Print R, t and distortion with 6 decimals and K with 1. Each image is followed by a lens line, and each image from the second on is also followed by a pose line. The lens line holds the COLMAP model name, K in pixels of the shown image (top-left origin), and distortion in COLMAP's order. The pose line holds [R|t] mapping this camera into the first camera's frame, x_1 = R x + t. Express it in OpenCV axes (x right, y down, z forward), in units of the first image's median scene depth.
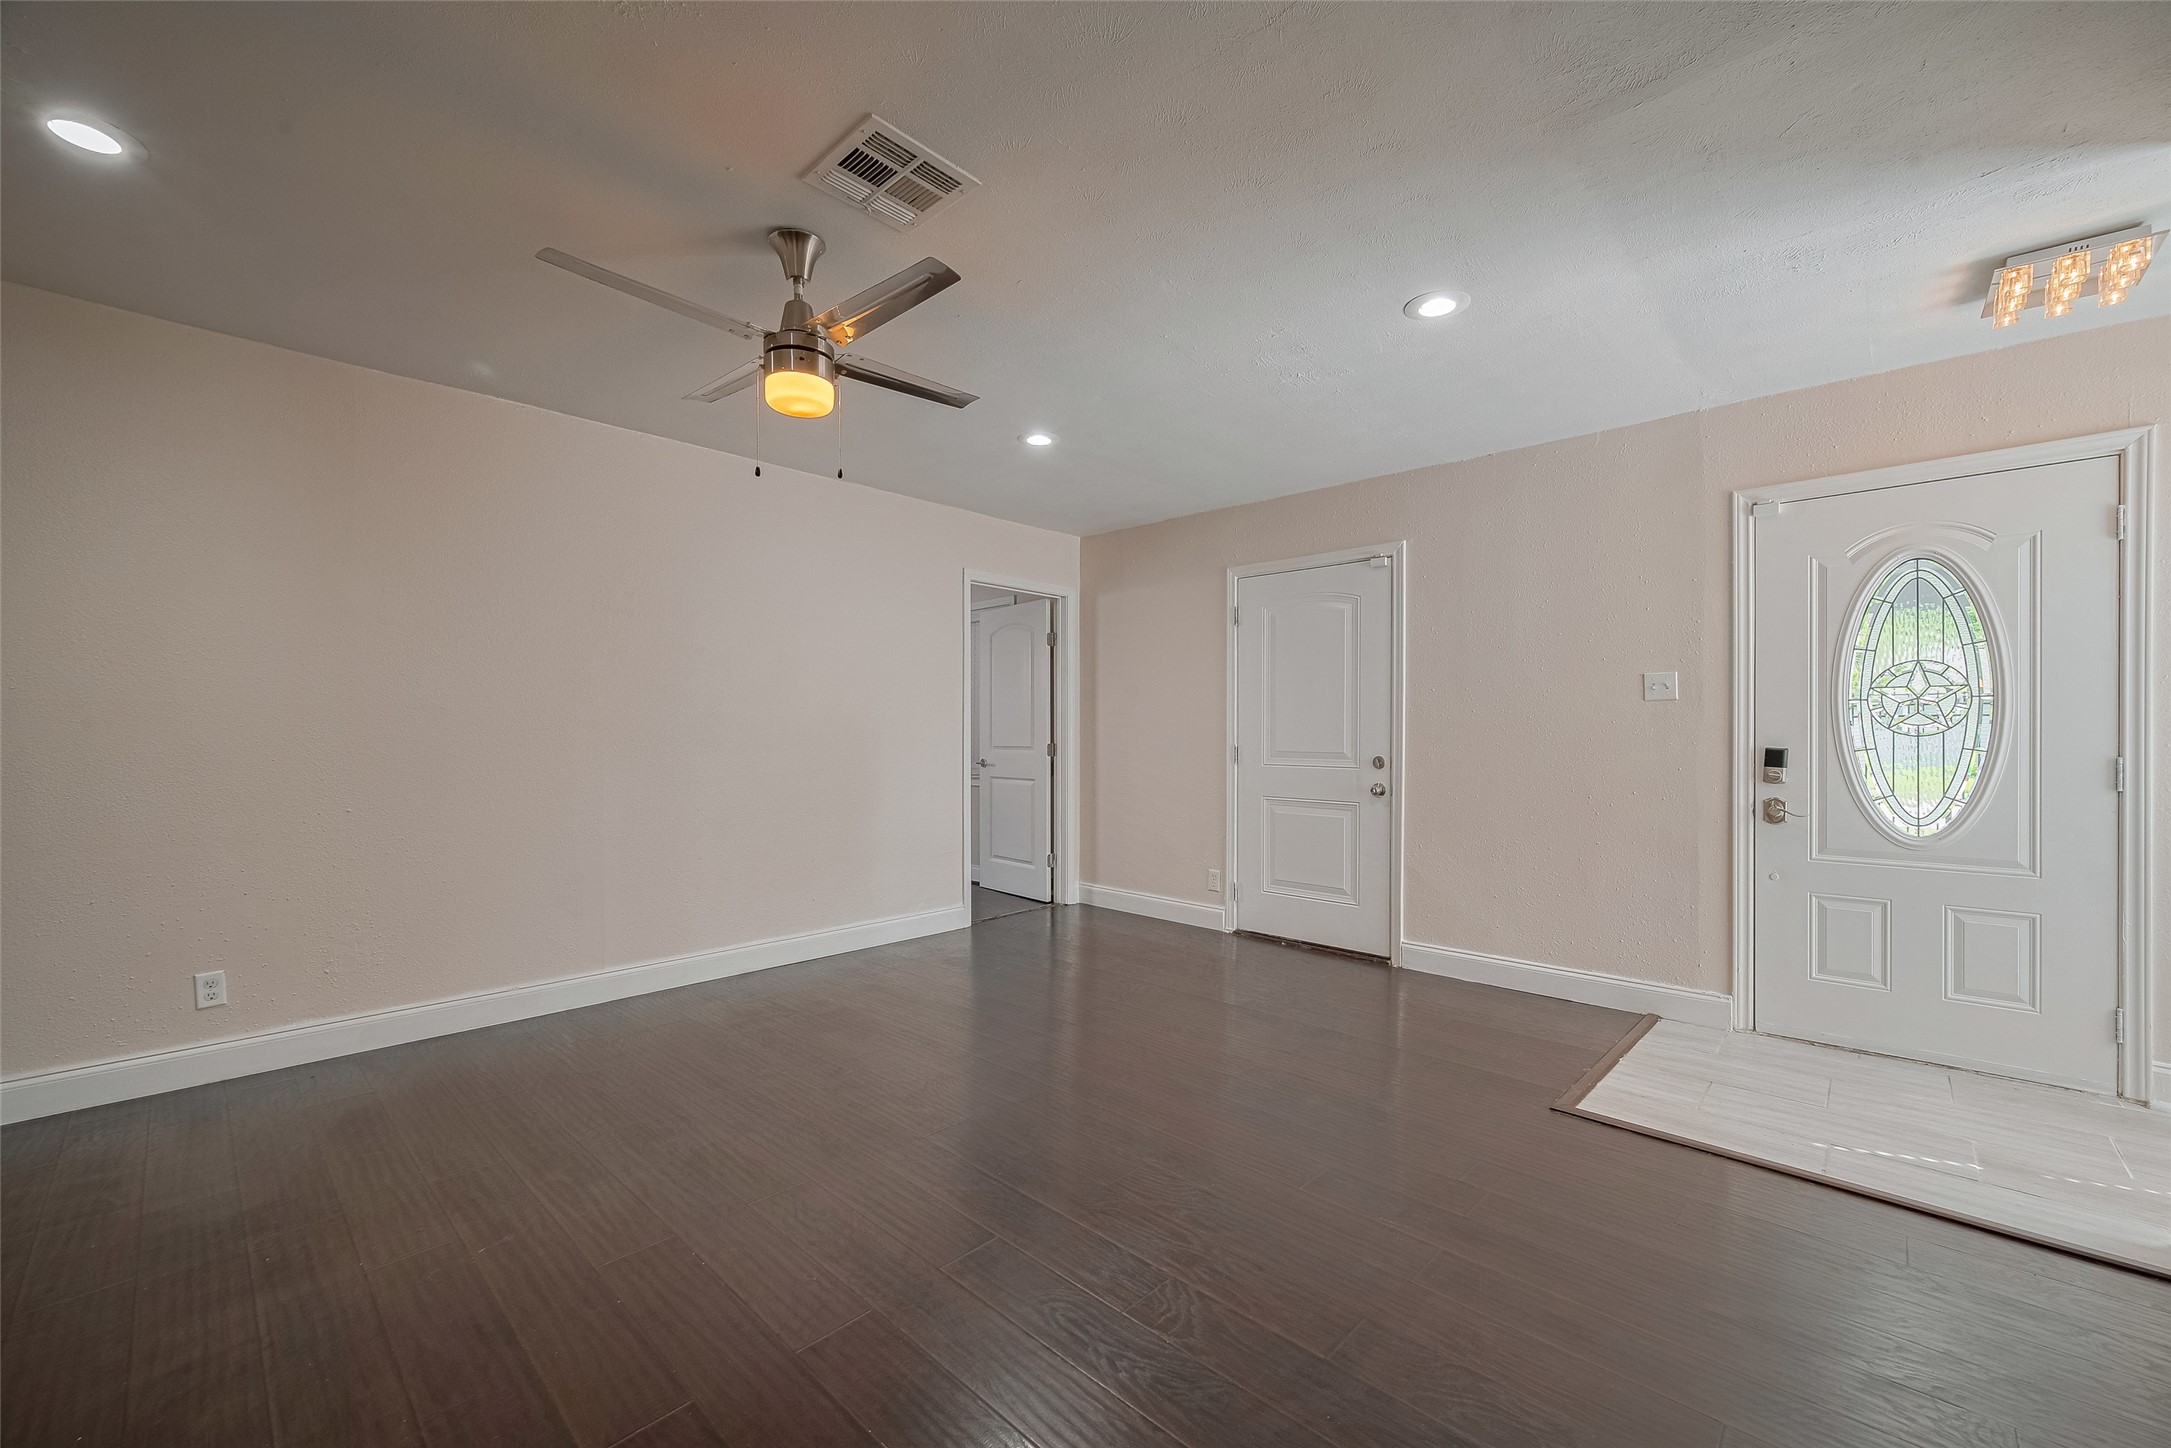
lens RADIAL K [[861.4, 0, 1089.0], [0, 861.4, 735.5], [0, 0, 1]] dist [-0.000036, 0.000152]
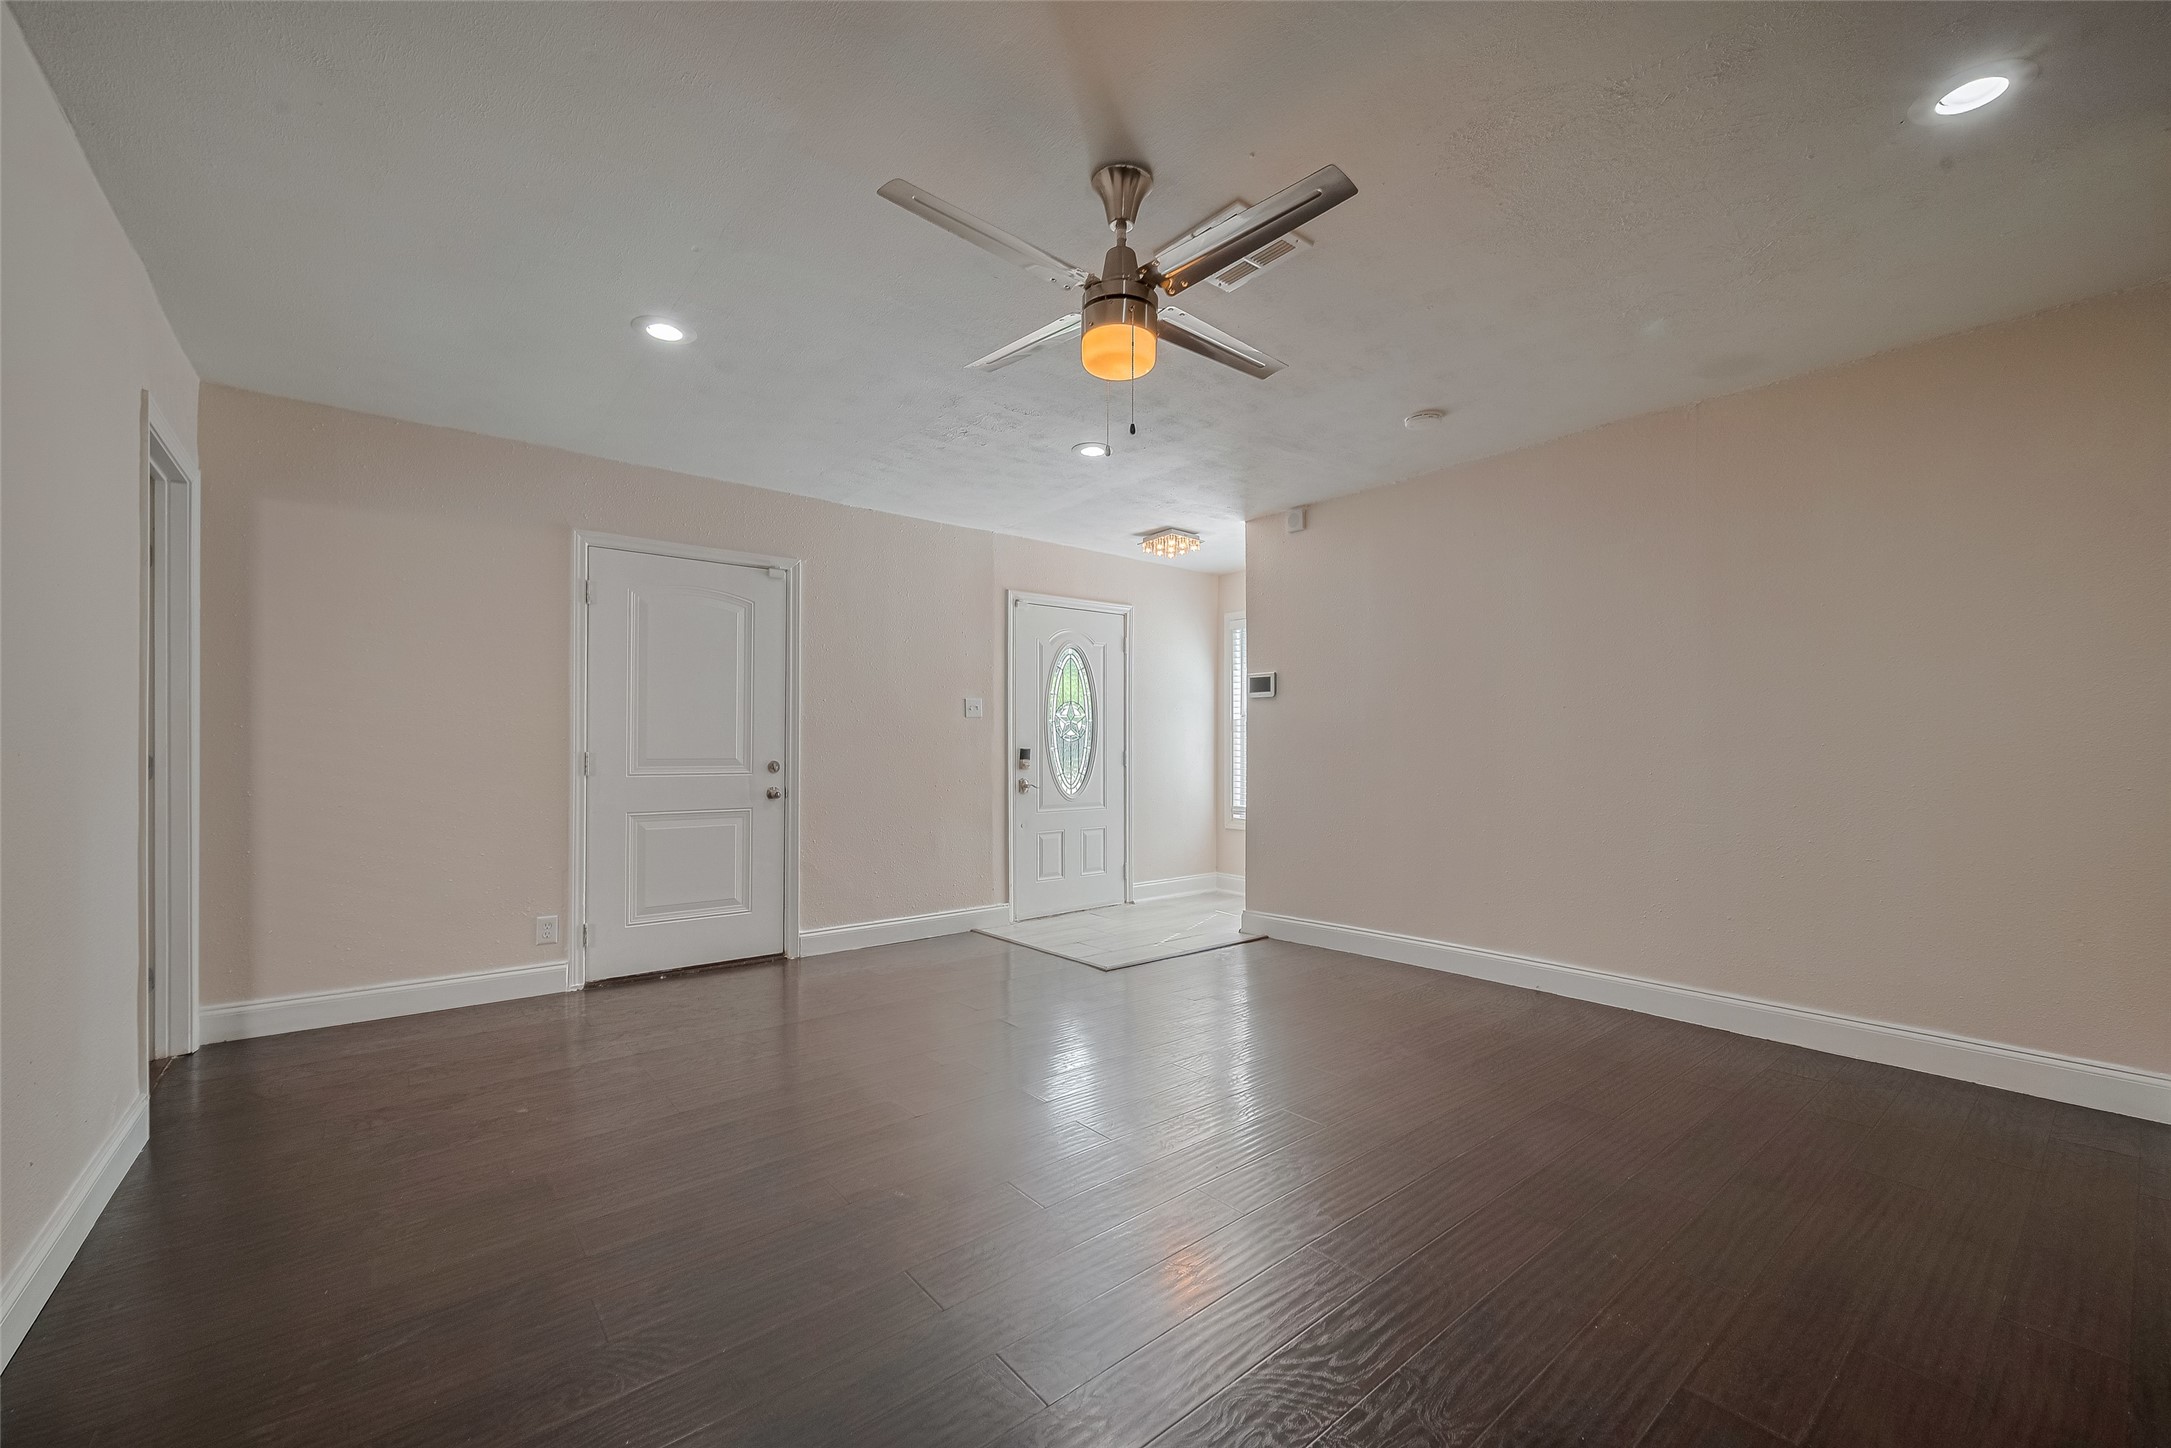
lens RADIAL K [[864.3, 0, 1095.5], [0, 864.3, 733.2], [0, 0, 1]] dist [0.000709, 0.000888]
pose [[0.132334, 0.012588, 0.991125, -0.625751], [0.003197, 0.999909, -0.013126, 0.005803], [-0.991200, 0.004906, 0.132281, 0.470471]]
